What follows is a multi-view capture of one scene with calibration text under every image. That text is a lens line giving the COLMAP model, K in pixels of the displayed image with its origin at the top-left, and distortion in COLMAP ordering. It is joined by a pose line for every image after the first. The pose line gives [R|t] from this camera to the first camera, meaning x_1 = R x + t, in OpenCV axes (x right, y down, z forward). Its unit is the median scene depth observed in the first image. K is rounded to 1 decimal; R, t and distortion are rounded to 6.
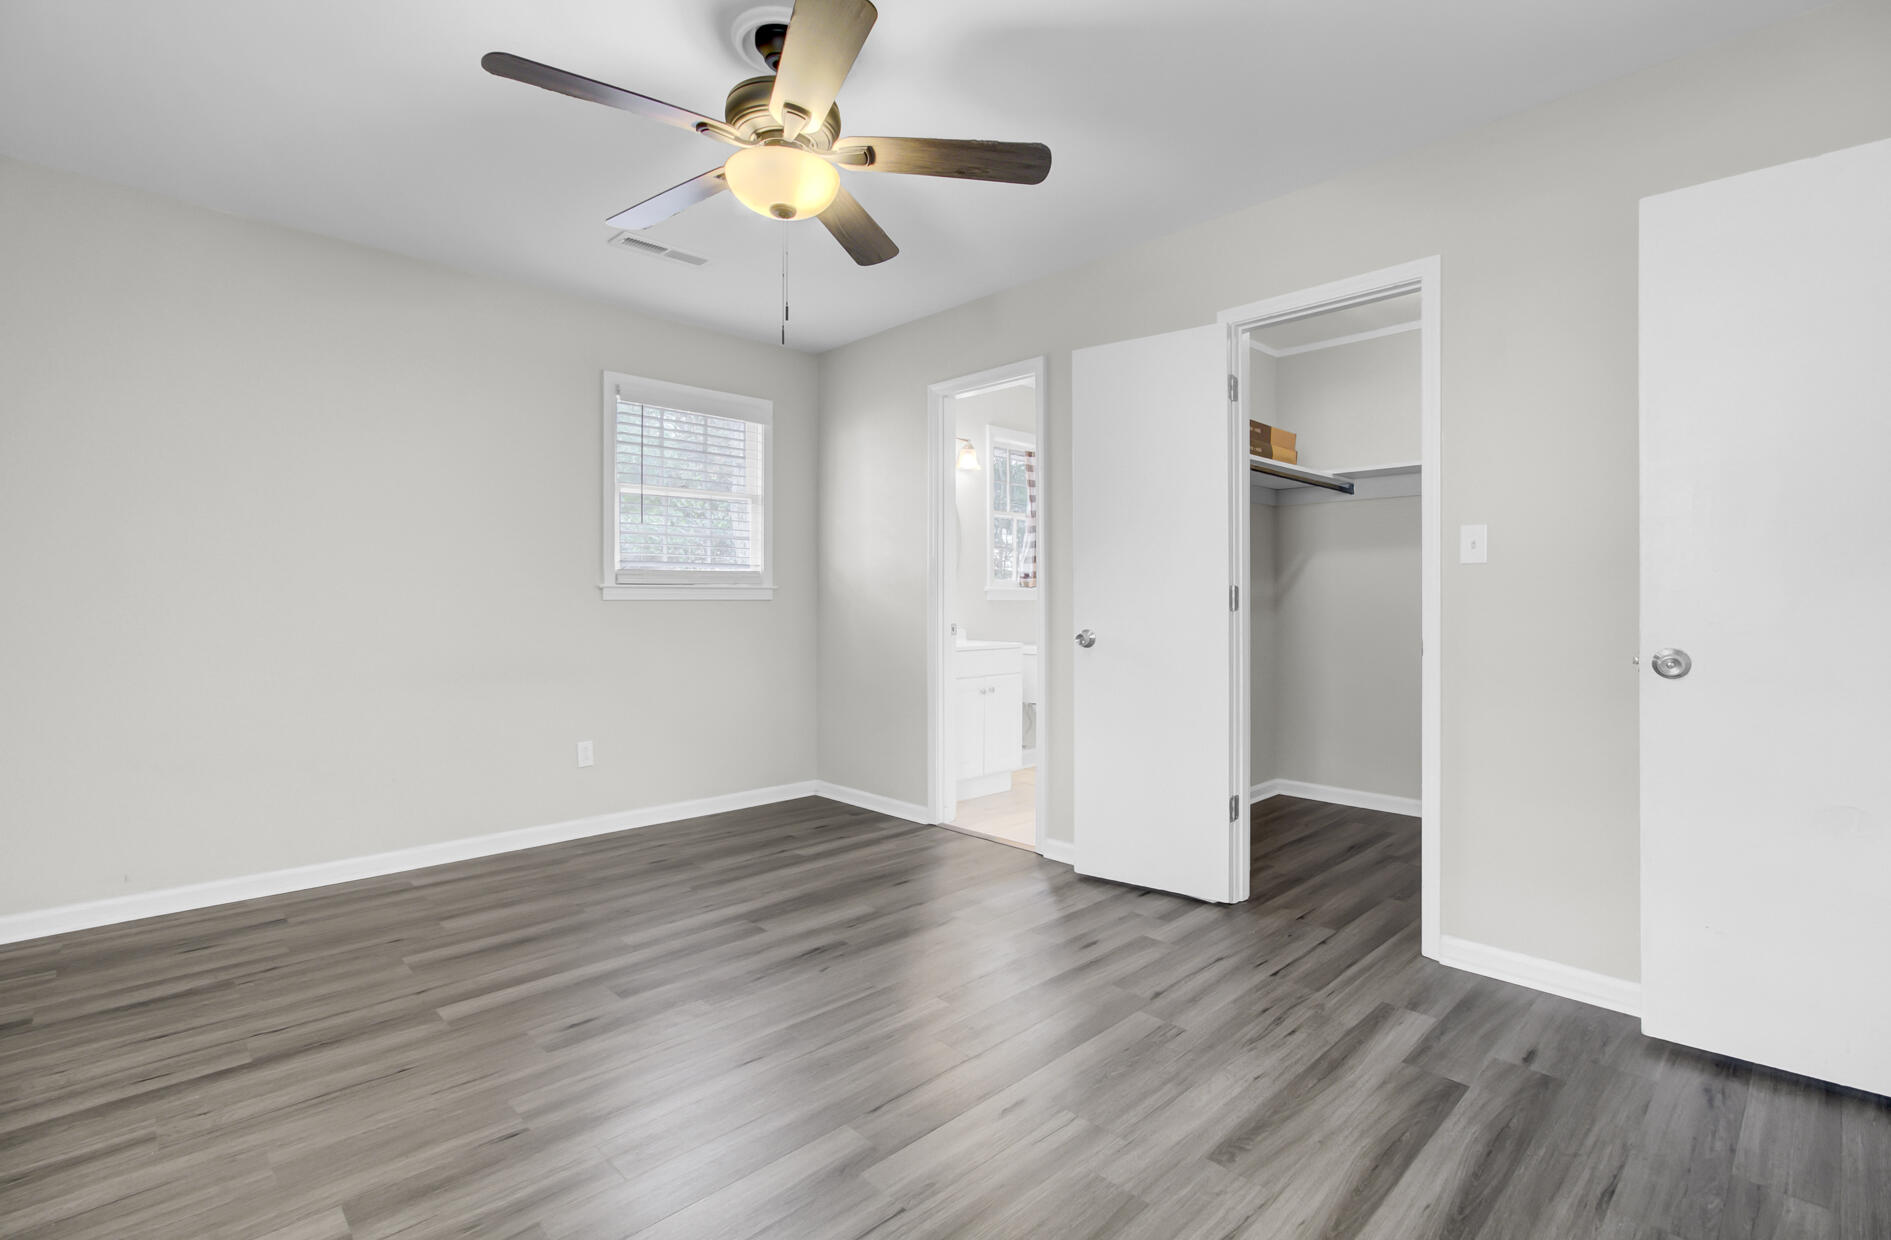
lens RADIAL K [[891.8, 0, 961.7], [0, 891.8, 587.1], [0, 0, 1]] dist [-0.015292, 0.000223]
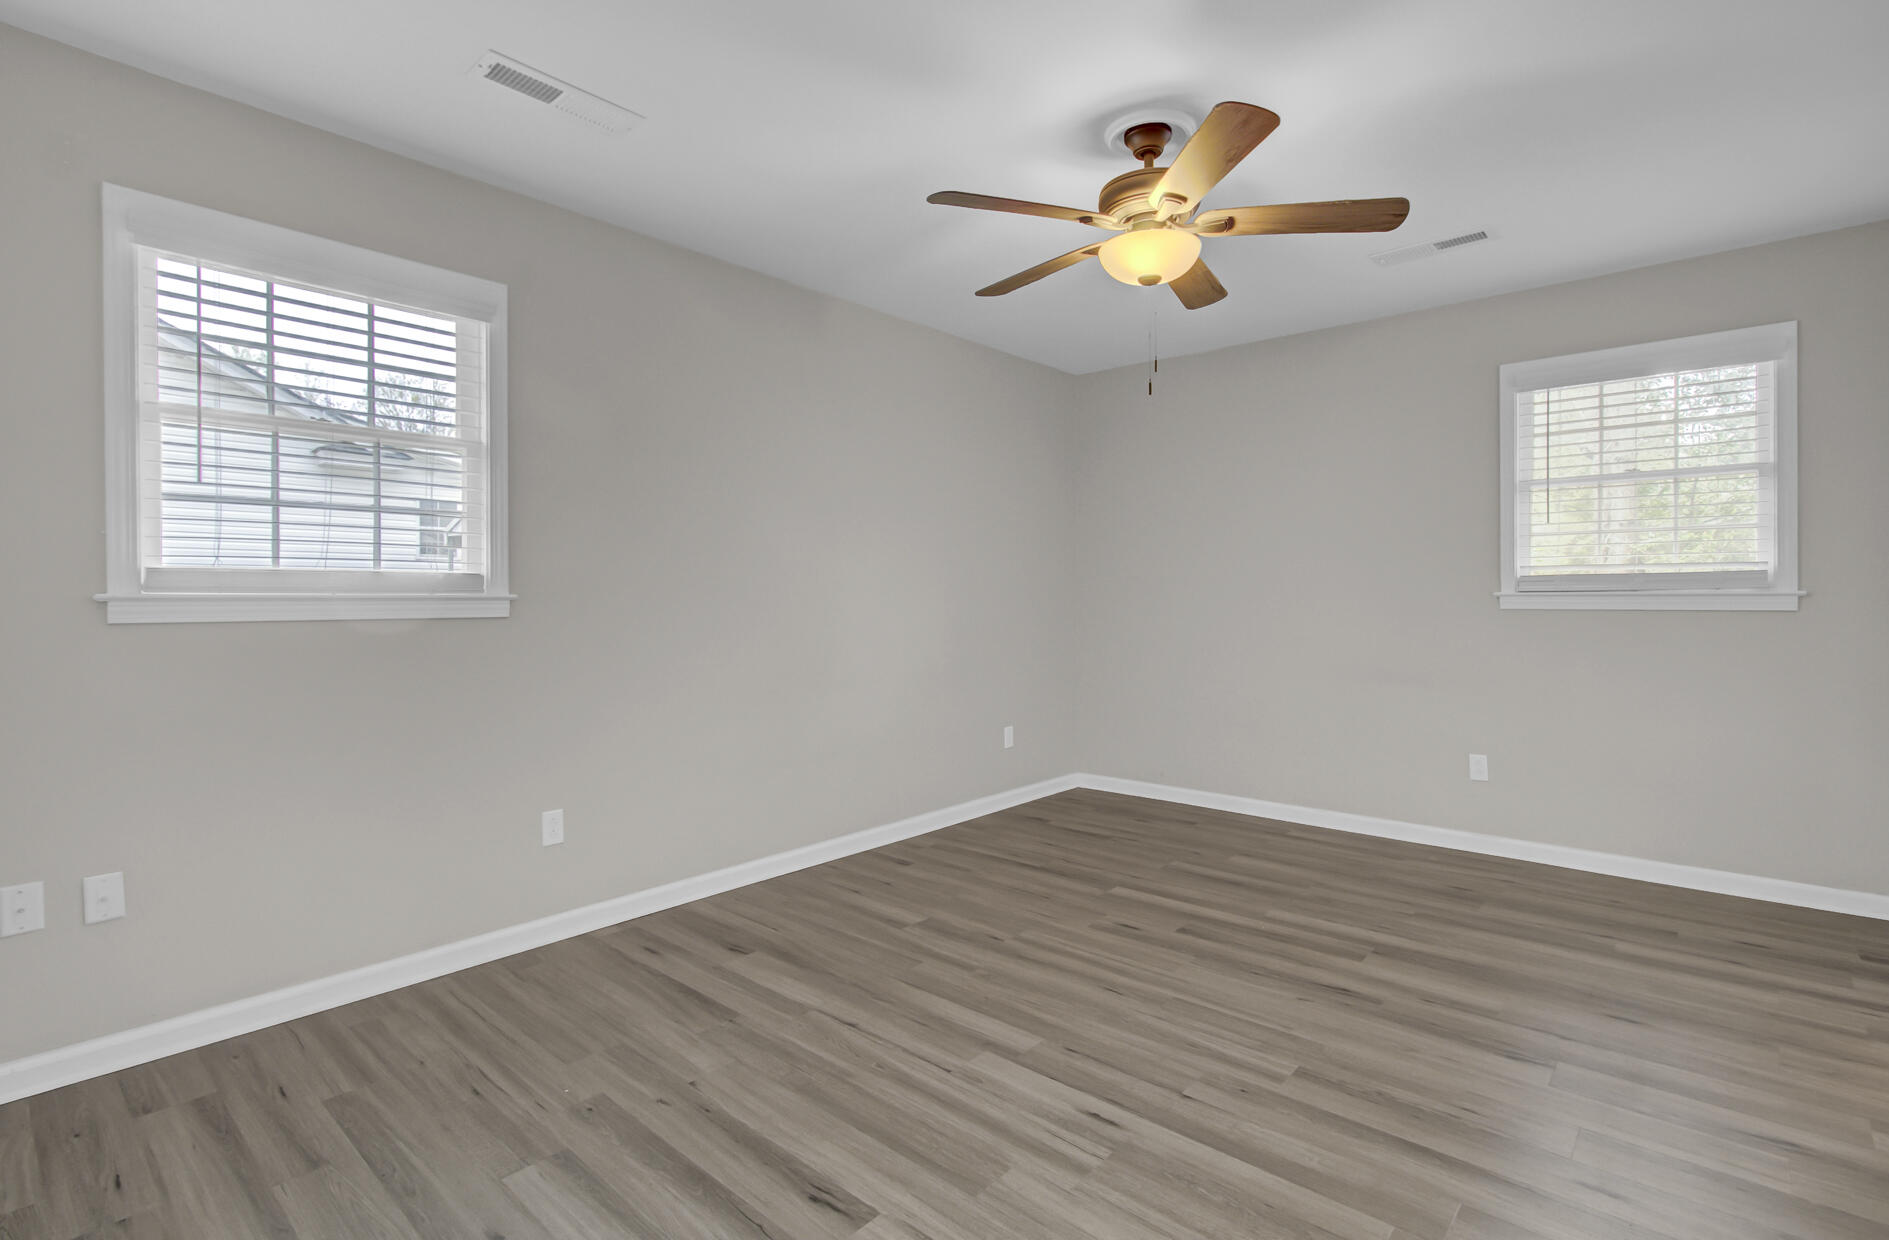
lens RADIAL K [[867.8, 0, 947.7], [0, 867.8, 600.1], [0, 0, 1]] dist [-0.008975, -0.000202]
pose [[0.061708, -0.001966, -0.998092, 0.650907], [0.011648, 0.999931, -0.001250, -0.001154], [0.998026, -0.011549, 0.061727, 0.493720]]
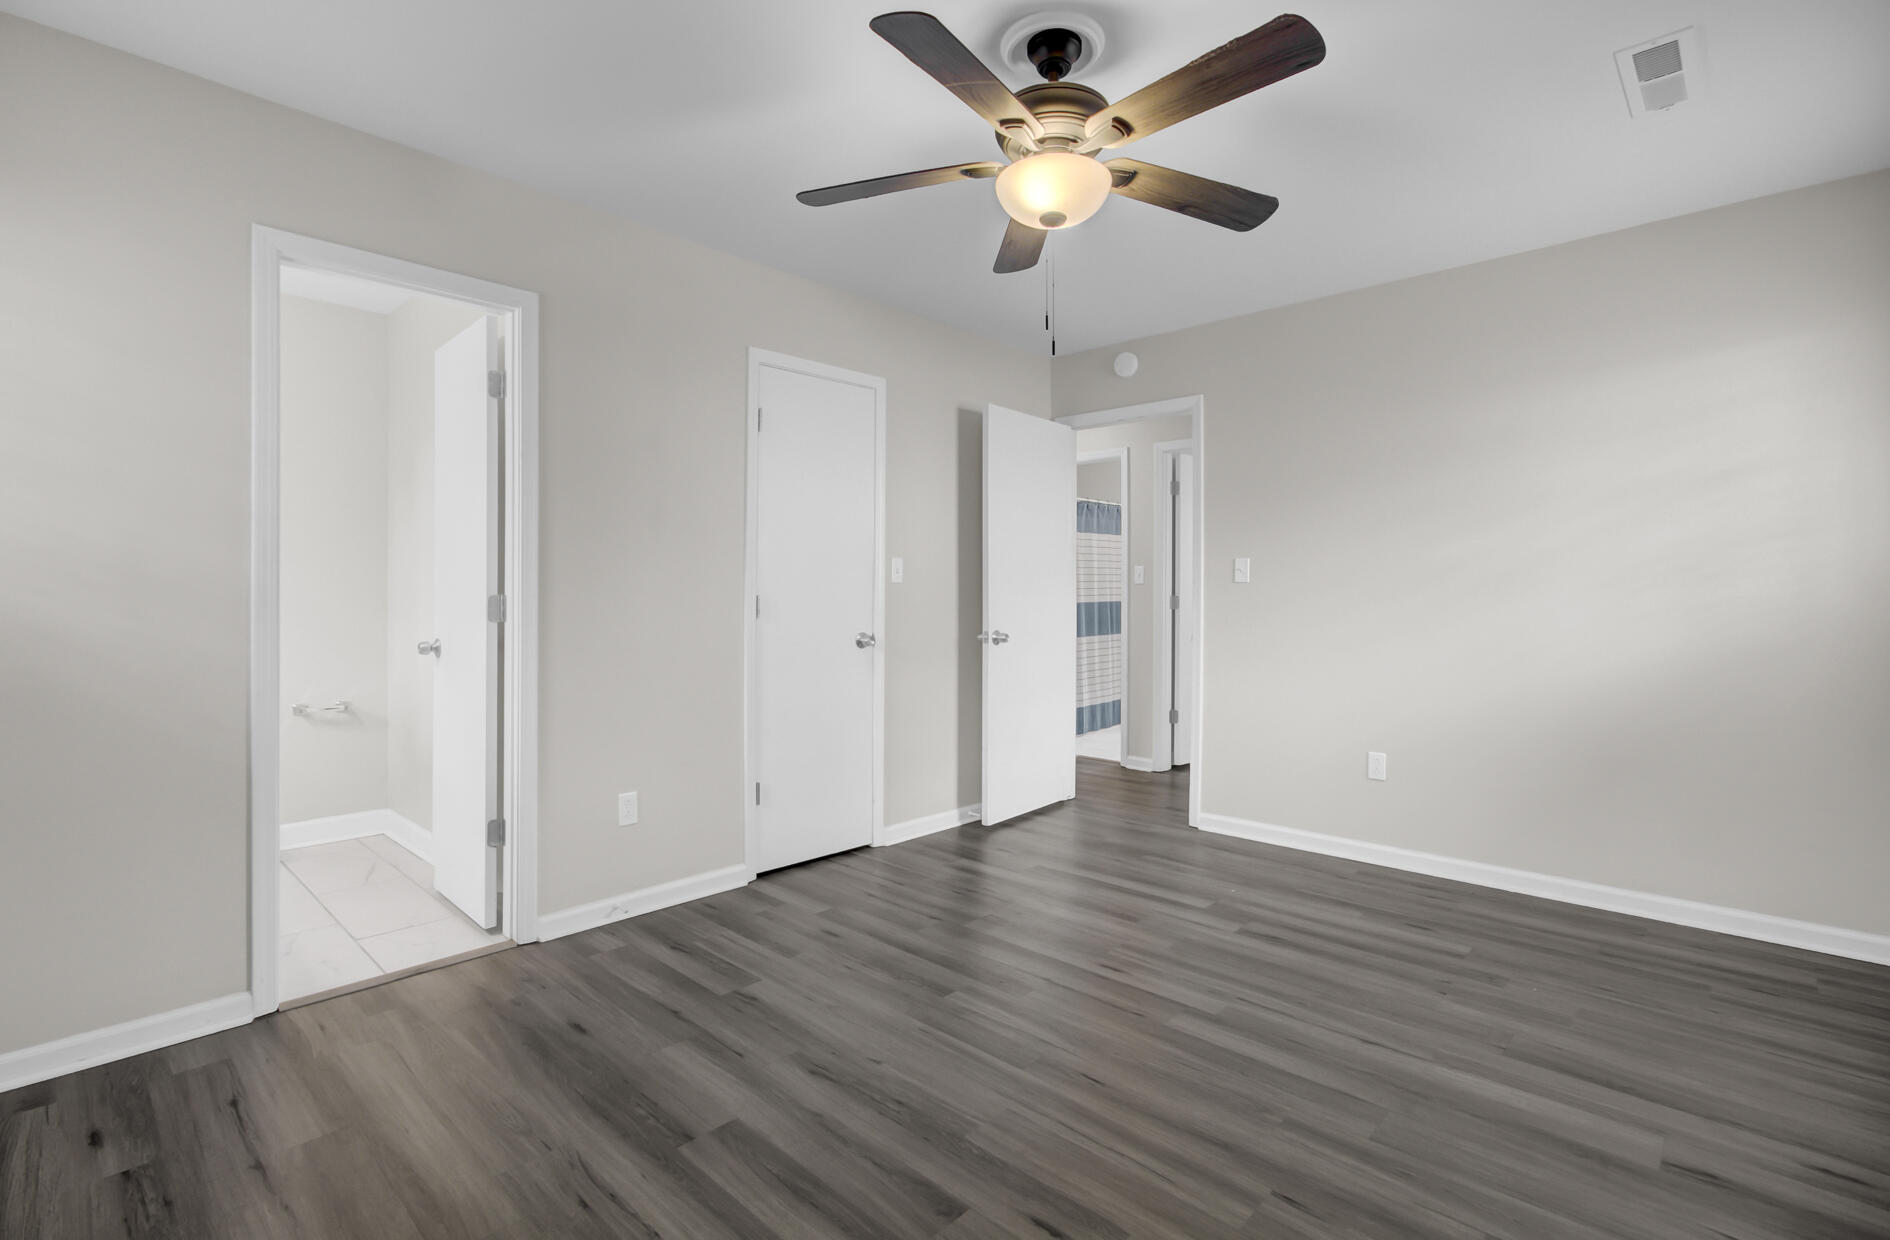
lens RADIAL K [[868.3, 0, 948.2], [0, 868.3, 600.1], [0, 0, 1]] dist [-0.008975, -0.000202]
pose [[-0.033317, -0.006534, 0.999423, -0.842283], [-0.008485, 0.999944, 0.006255, -0.007095], [-0.999409, -0.008271, -0.033371, 0.838644]]
